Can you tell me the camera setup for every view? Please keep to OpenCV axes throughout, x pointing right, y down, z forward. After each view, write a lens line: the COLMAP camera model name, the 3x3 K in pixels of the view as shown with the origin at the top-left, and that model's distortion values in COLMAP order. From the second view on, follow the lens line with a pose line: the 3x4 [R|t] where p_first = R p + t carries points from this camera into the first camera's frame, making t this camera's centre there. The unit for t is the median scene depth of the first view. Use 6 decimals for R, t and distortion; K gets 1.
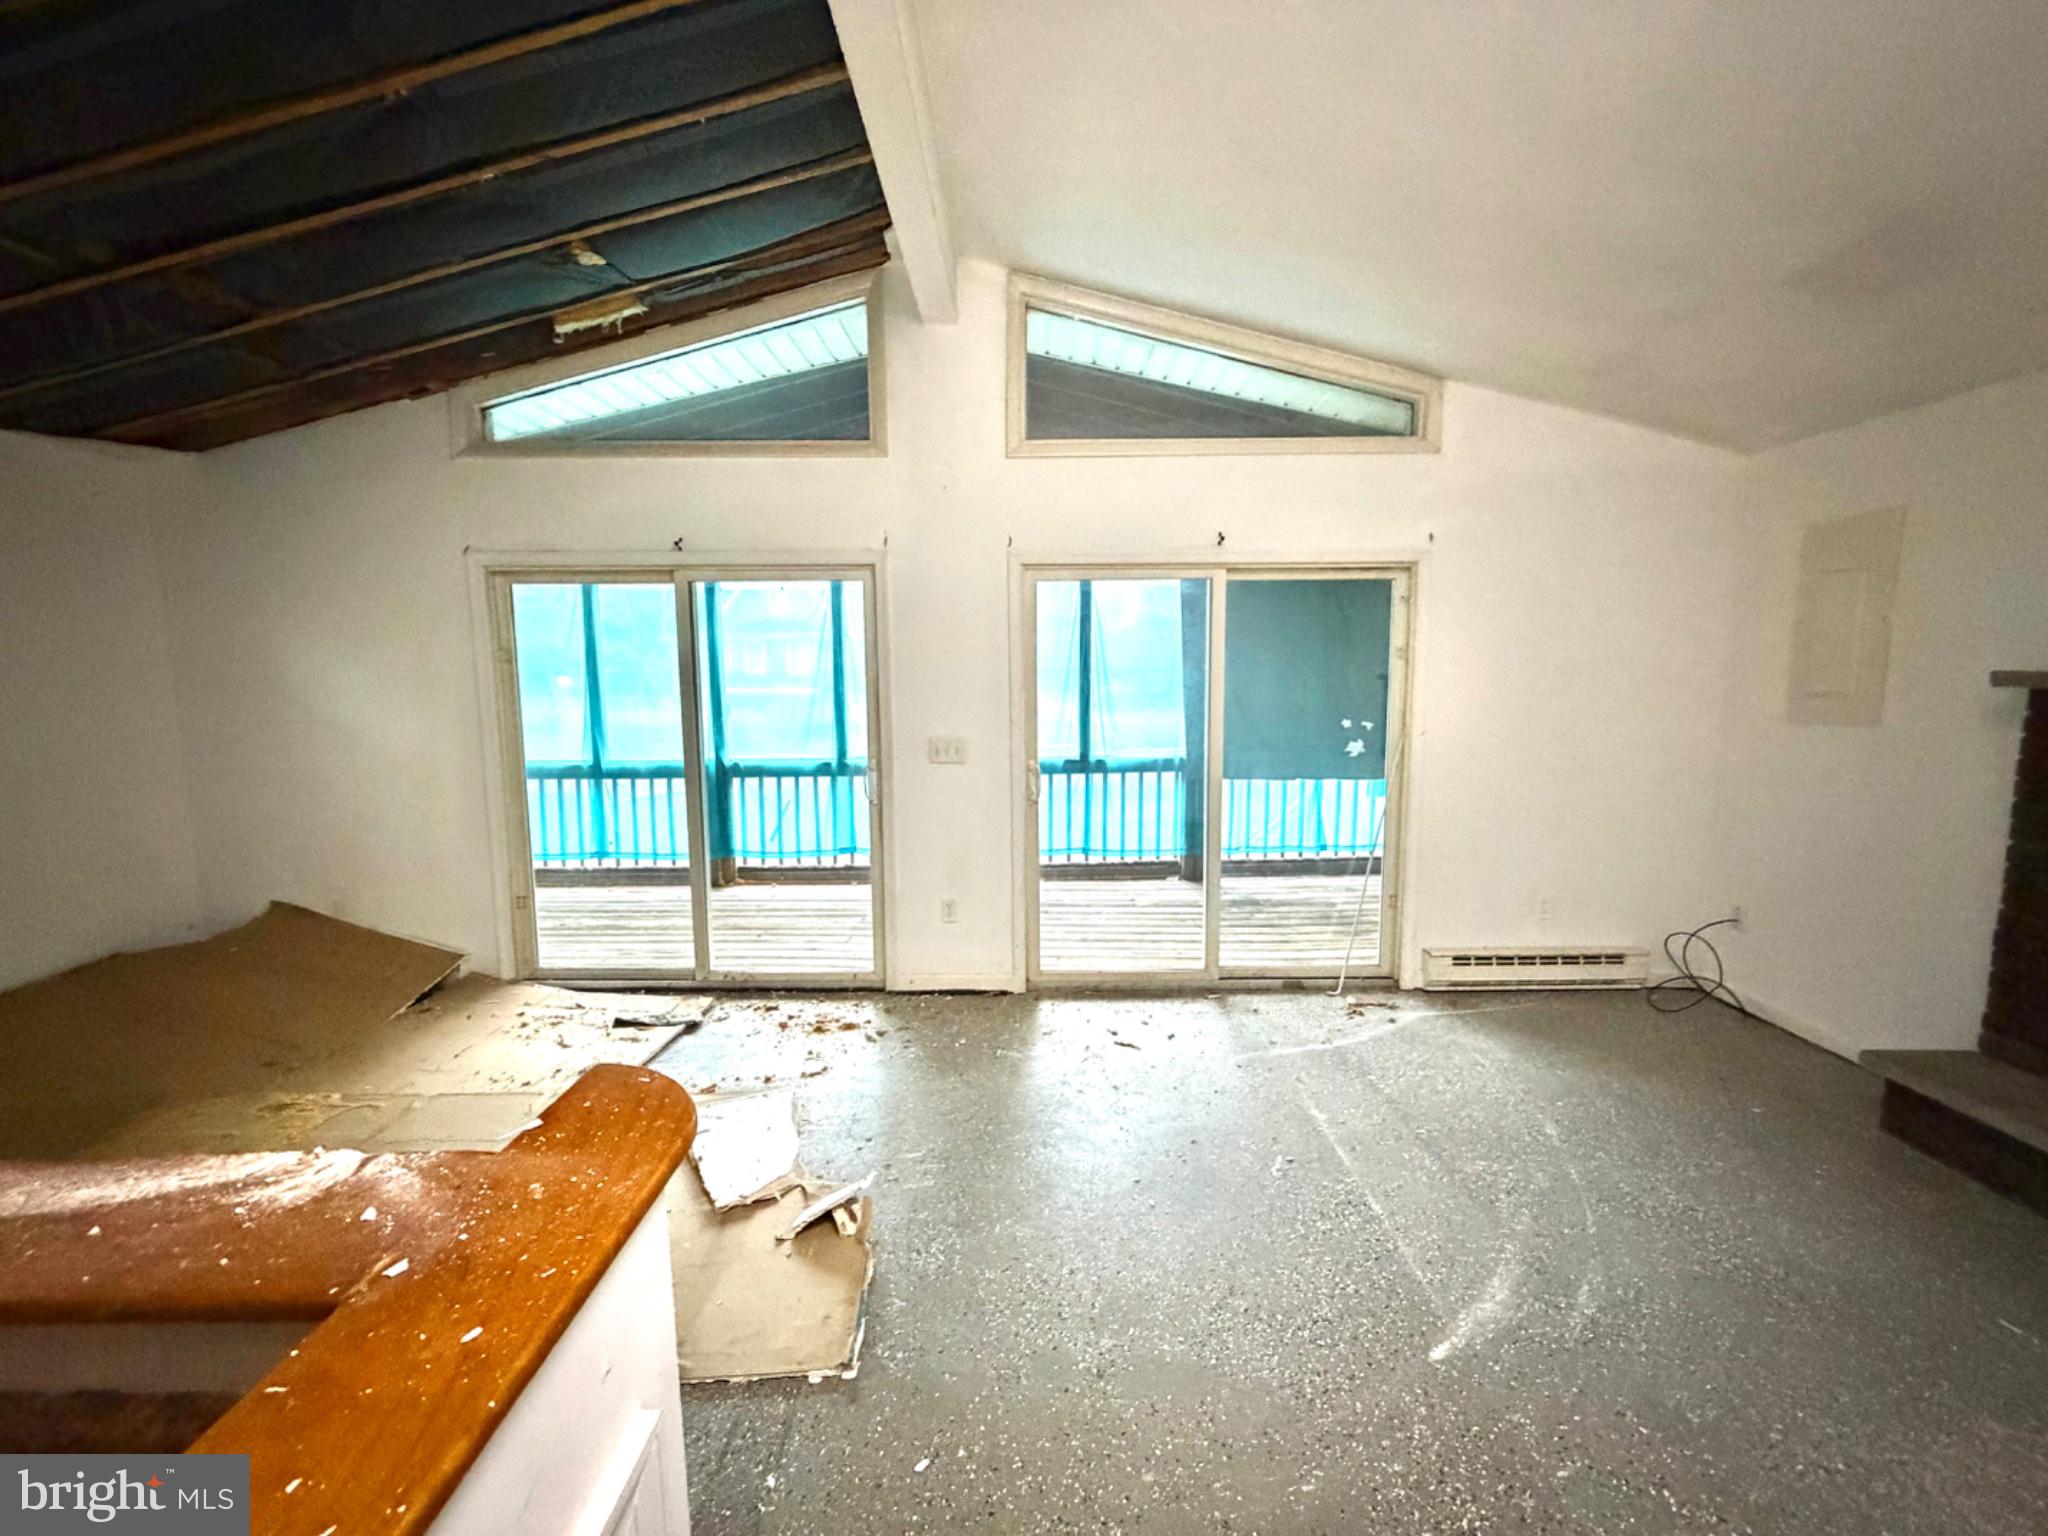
lens RADIAL K [[822.9, 0, 1021.0], [0, 822.9, 765.2], [0, 0, 1]] dist [-0.000374, -0.000253]
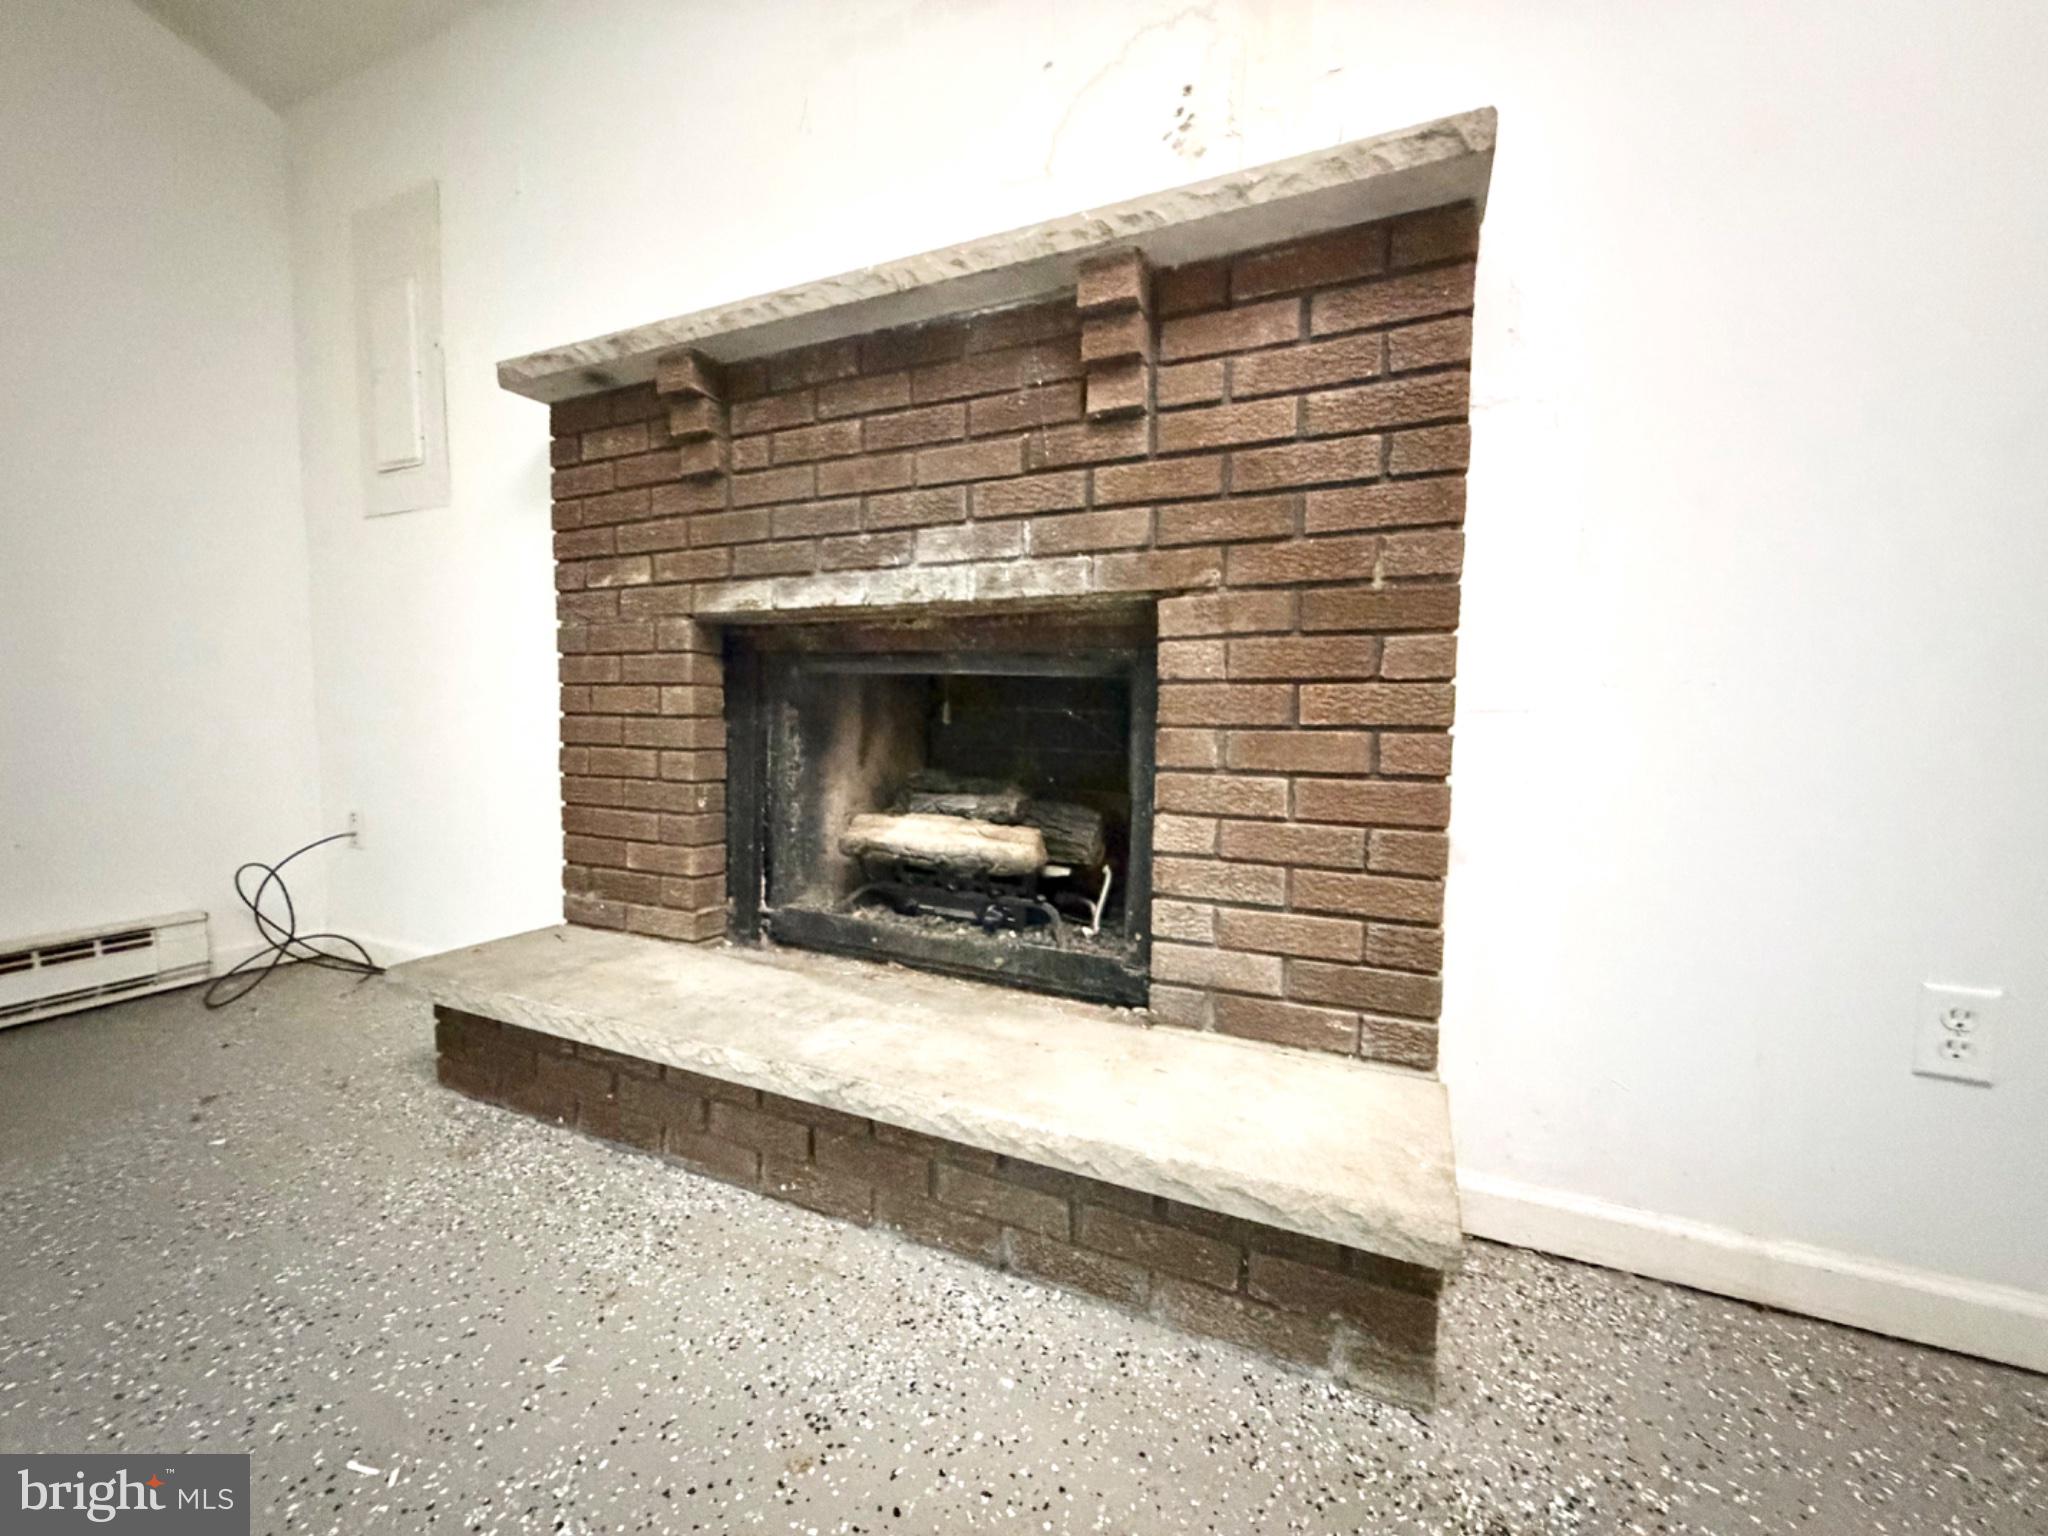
lens RADIAL K [[822.9, 0, 1021.0], [0, 822.9, 765.2], [0, 0, 1]] dist [-0.000374, -0.000253]
pose [[0.408083, -0.055153, 0.911277, 0.461196], [0.088318, 0.995877, 0.020723, 0.156806], [-0.908663, 0.072025, 0.411271, 0.224499]]
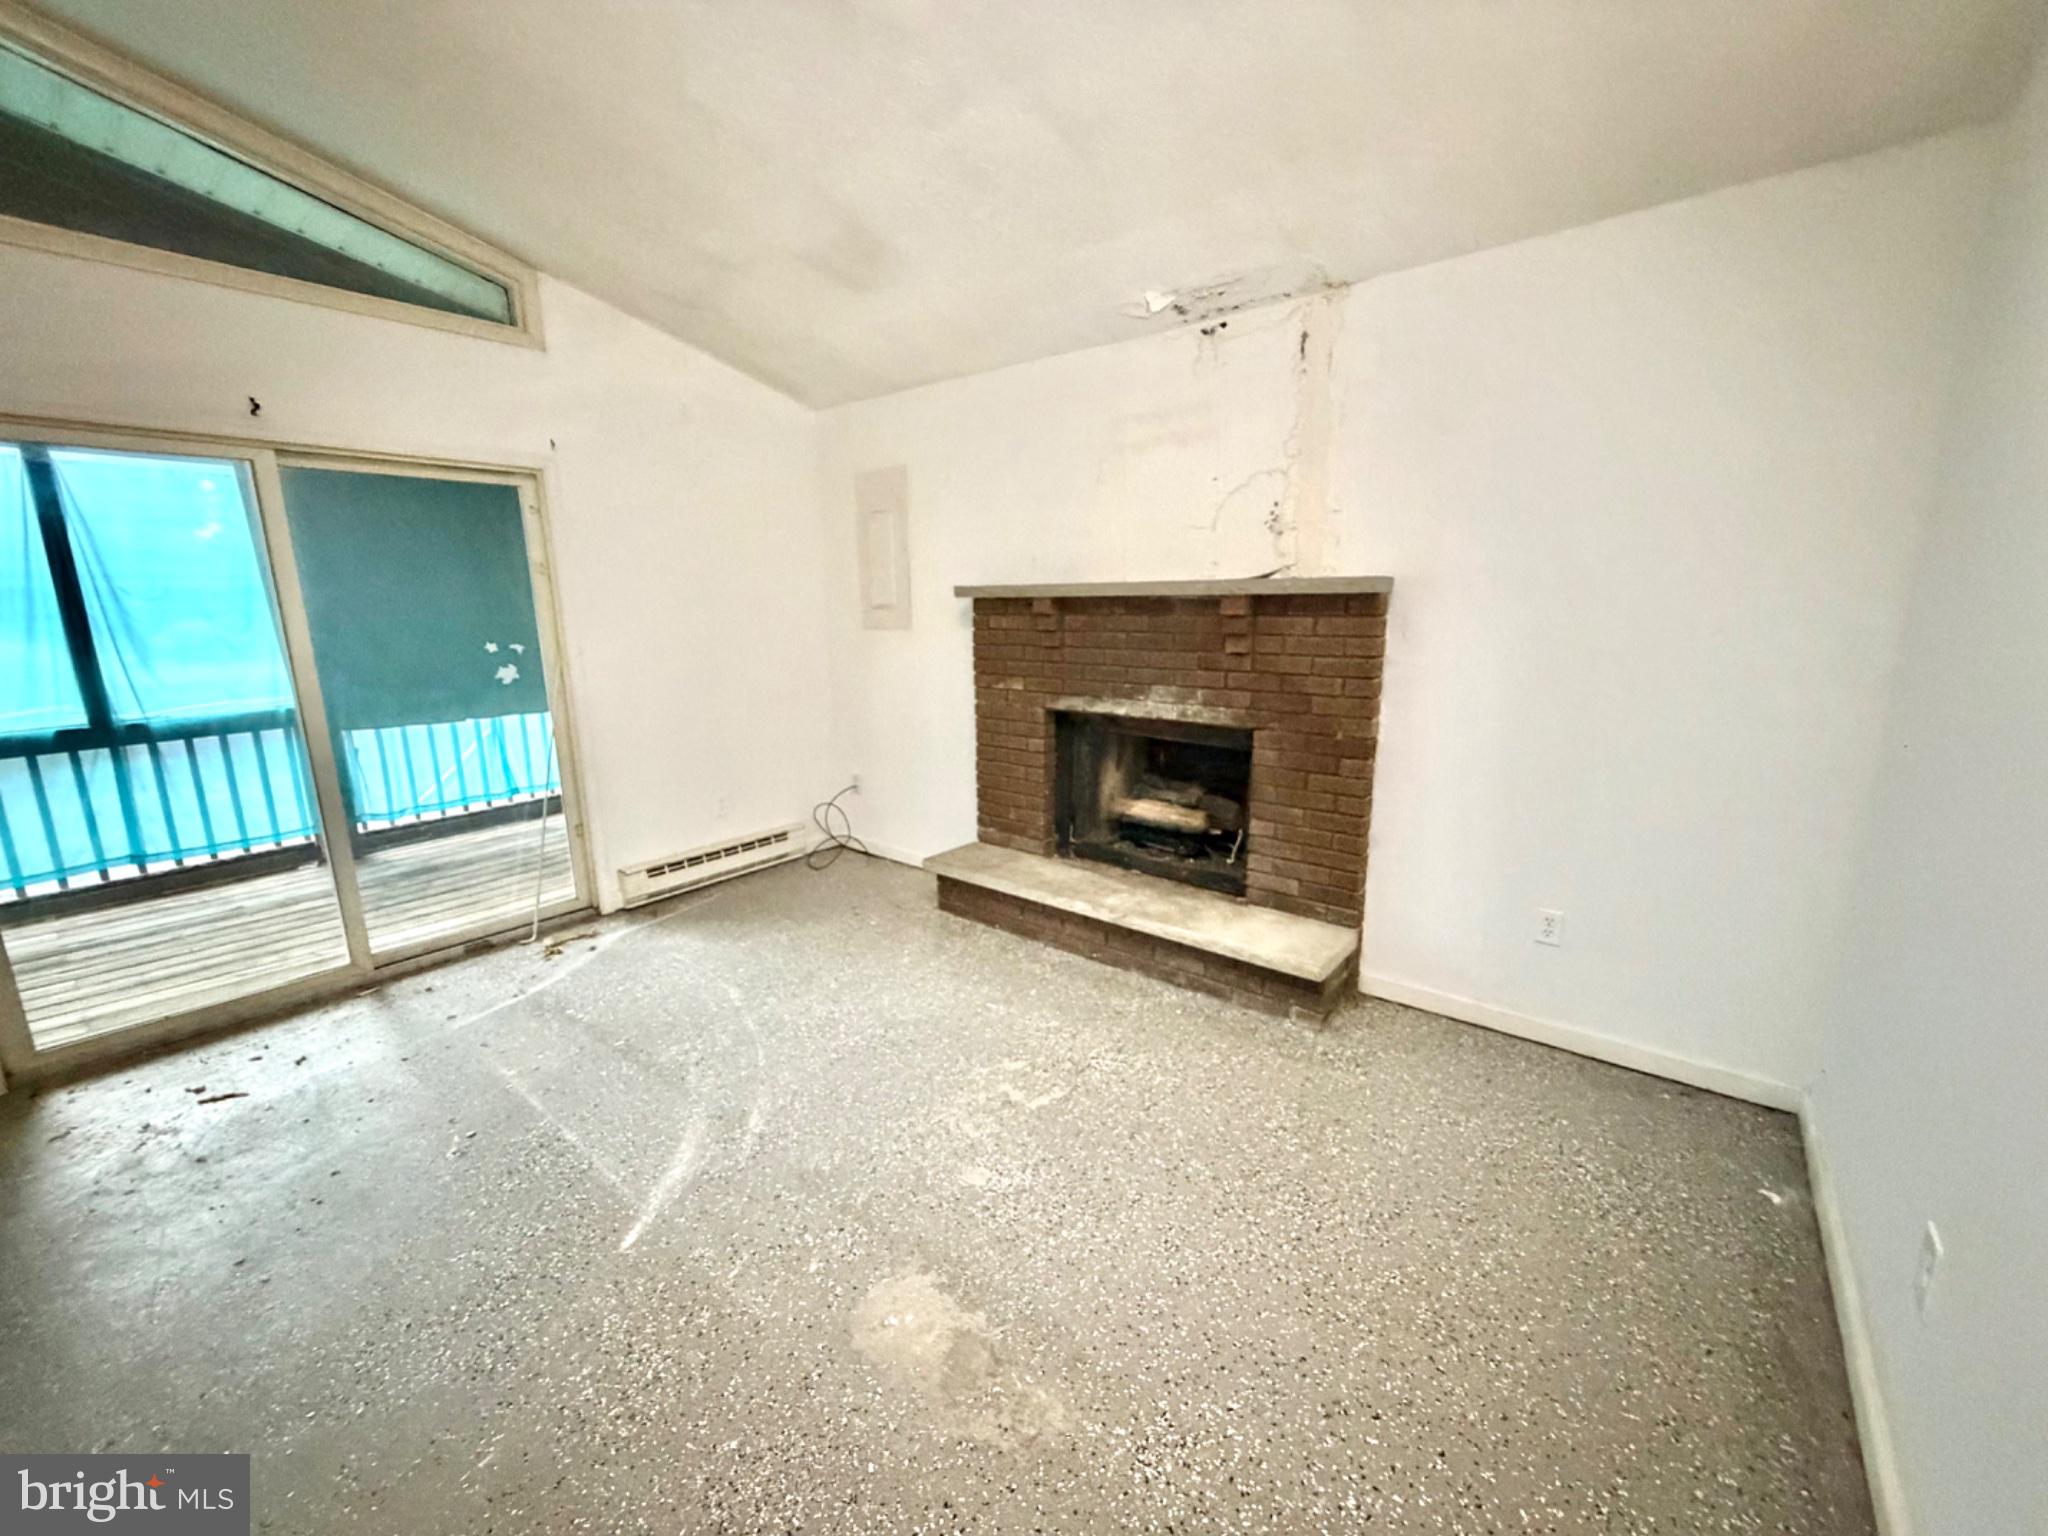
lens RADIAL K [[822.9, 0, 1021.0], [0, 822.9, 765.2], [0, 0, 1]] dist [-0.000374, -0.000253]
pose [[0.624291, -0.157903, 0.765067, 0.049510], [0.093549, 0.987422, 0.127460, 0.015669], [-0.775570, -0.008001, 0.631210, -0.015059]]
